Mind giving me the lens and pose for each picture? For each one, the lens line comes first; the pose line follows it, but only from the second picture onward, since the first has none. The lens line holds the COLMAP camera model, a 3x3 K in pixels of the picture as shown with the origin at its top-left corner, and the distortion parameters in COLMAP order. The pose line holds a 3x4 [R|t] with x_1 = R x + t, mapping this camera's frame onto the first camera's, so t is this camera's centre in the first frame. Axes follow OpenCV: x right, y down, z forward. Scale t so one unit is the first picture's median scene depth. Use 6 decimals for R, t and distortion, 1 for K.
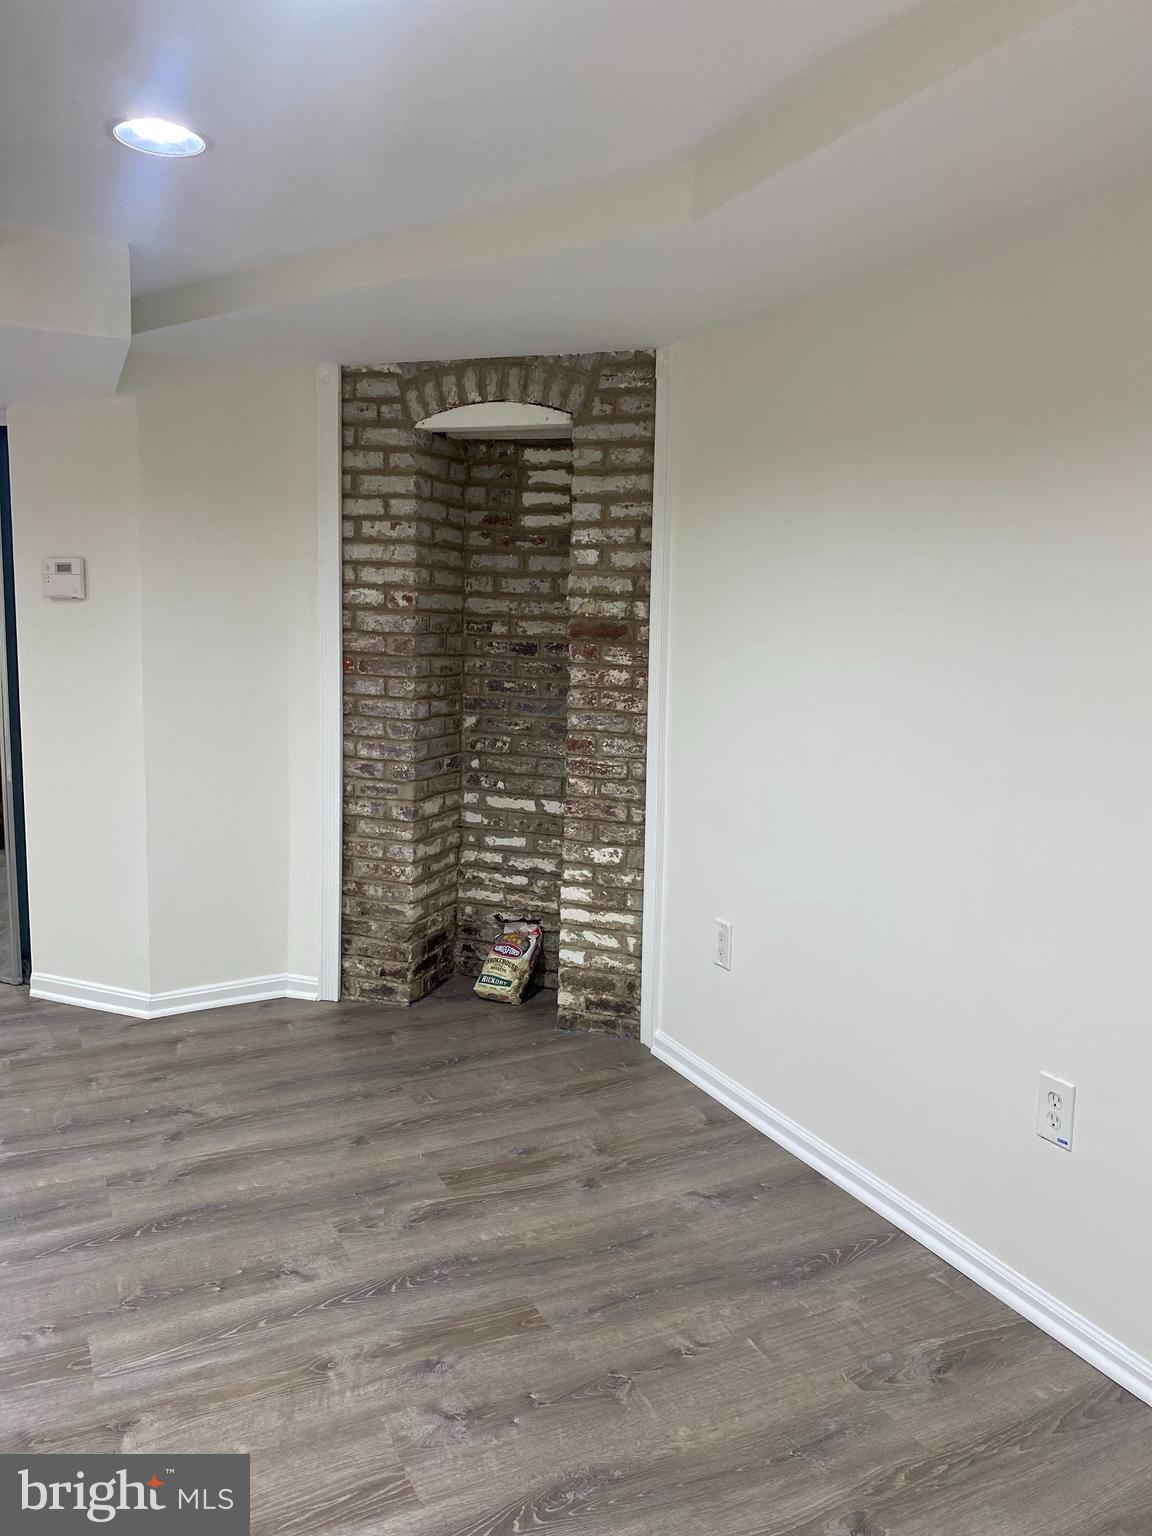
lens RADIAL K [[1158.9, 0, 581.1], [0, 1158.9, 769.8], [0, 0, 1]] dist [0.031835, -0.039391]
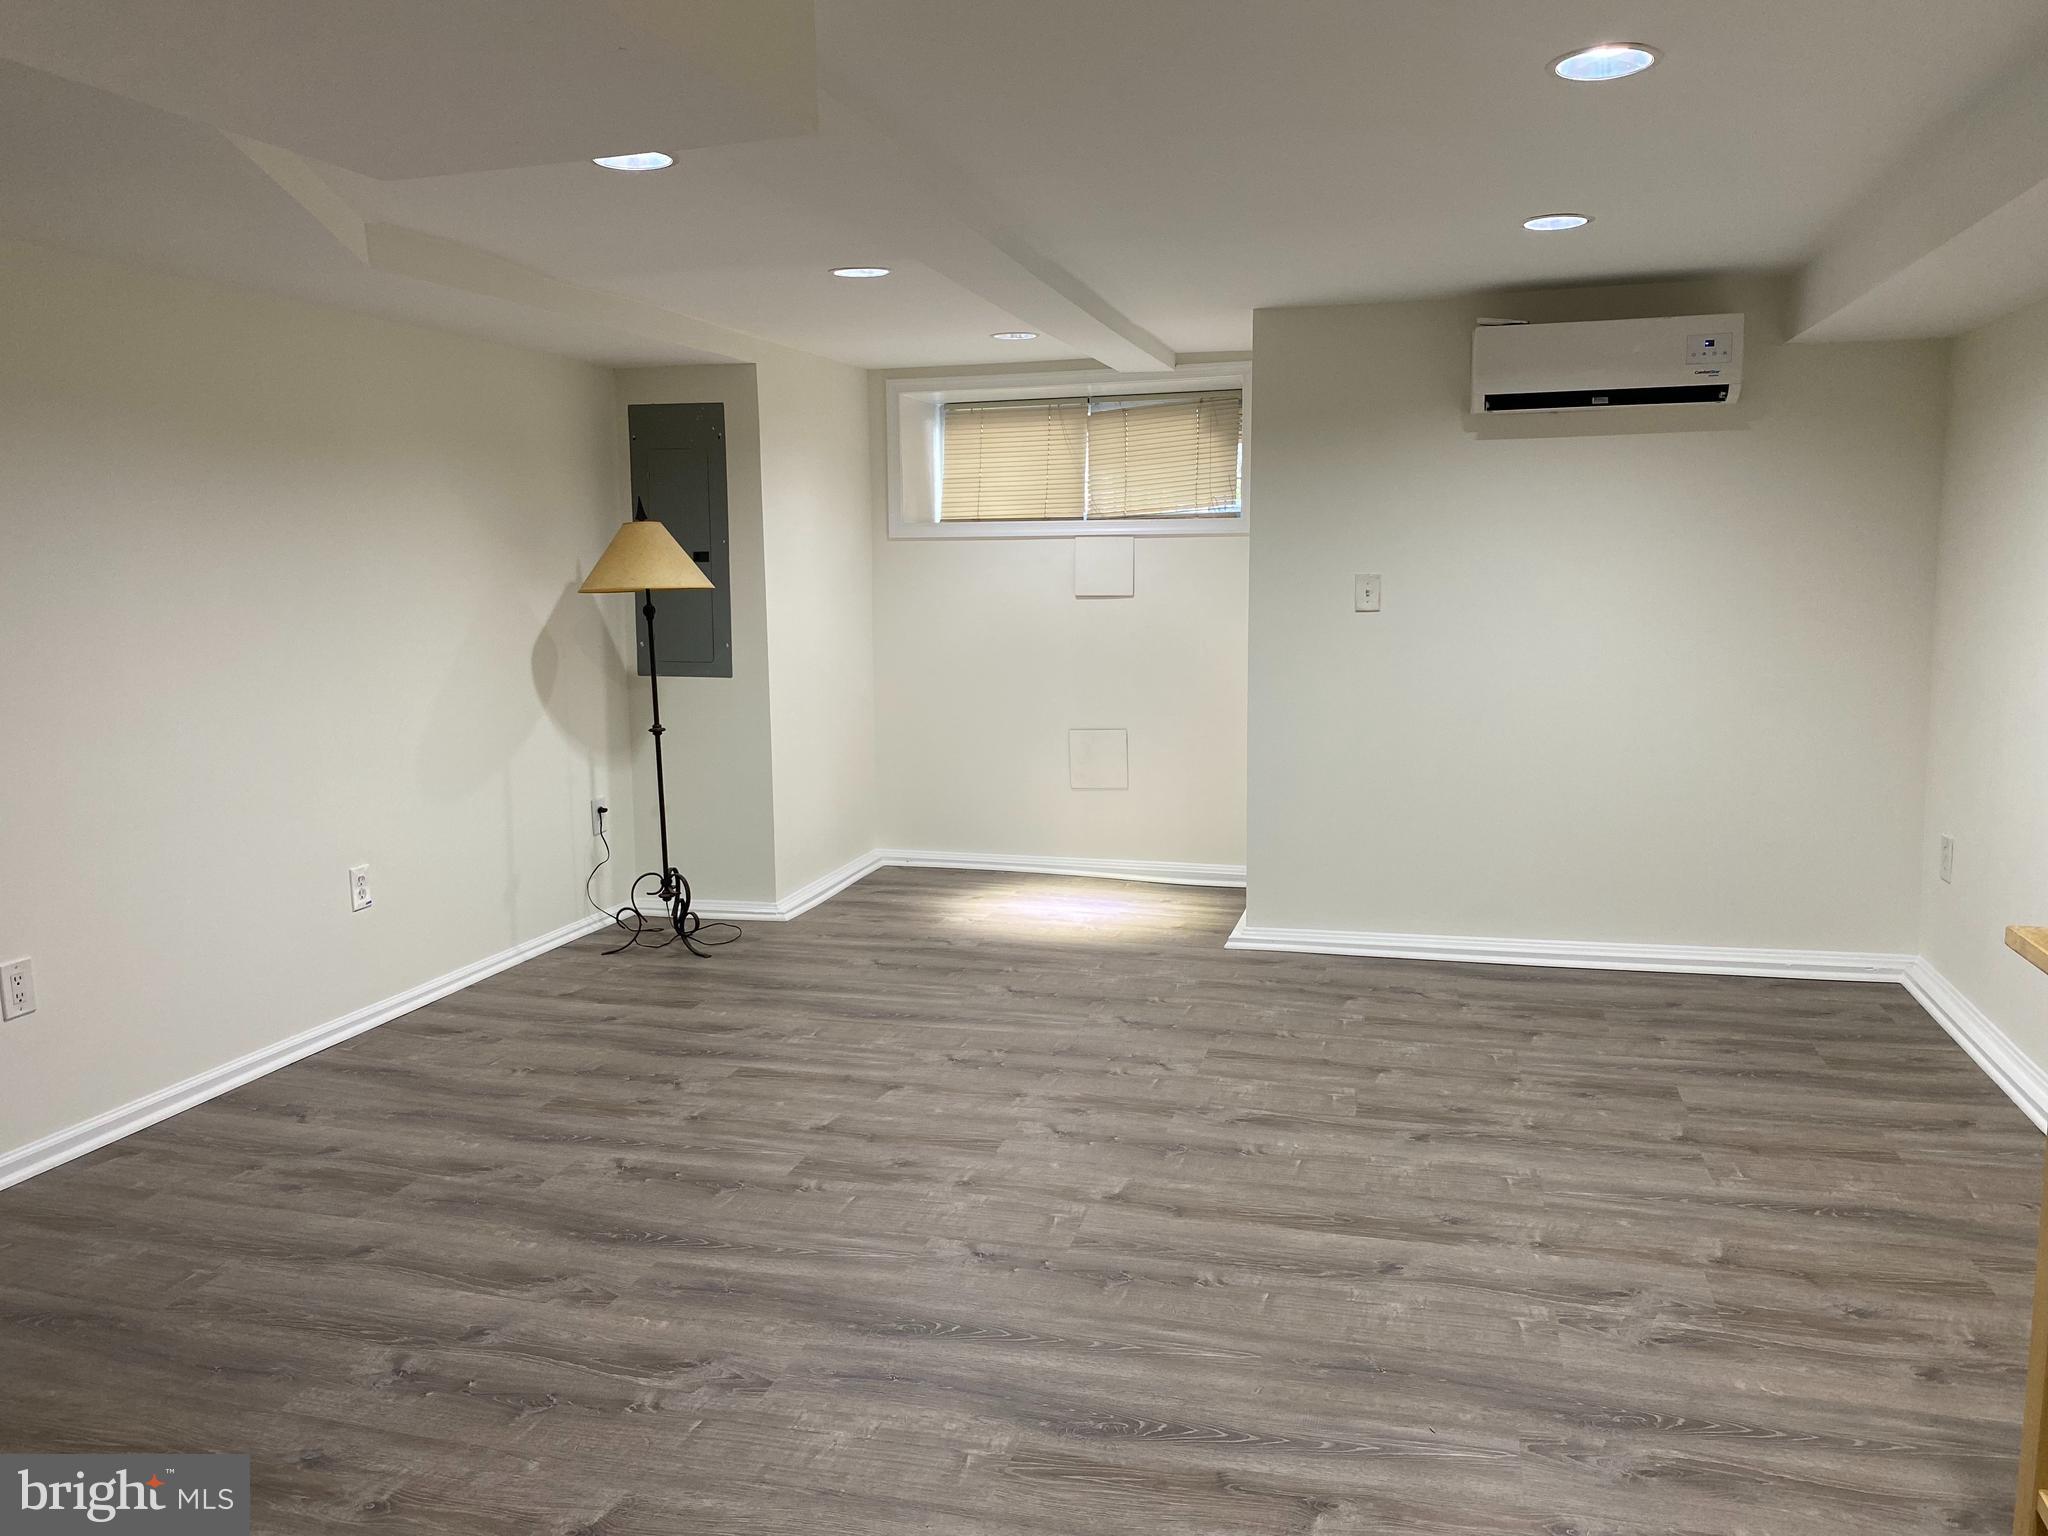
lens RADIAL K [[1545.2, 0, 1028.3], [0, 1545.2, 778.1], [0, 0, 1]] dist [0.031835, -0.039391]
pose [[-0.748422, -0.111124, 0.653848, -1.523782], [0.078895, 0.963946, 0.254133, -0.290232], [-0.658514, 0.241784, -0.712671, 1.765637]]
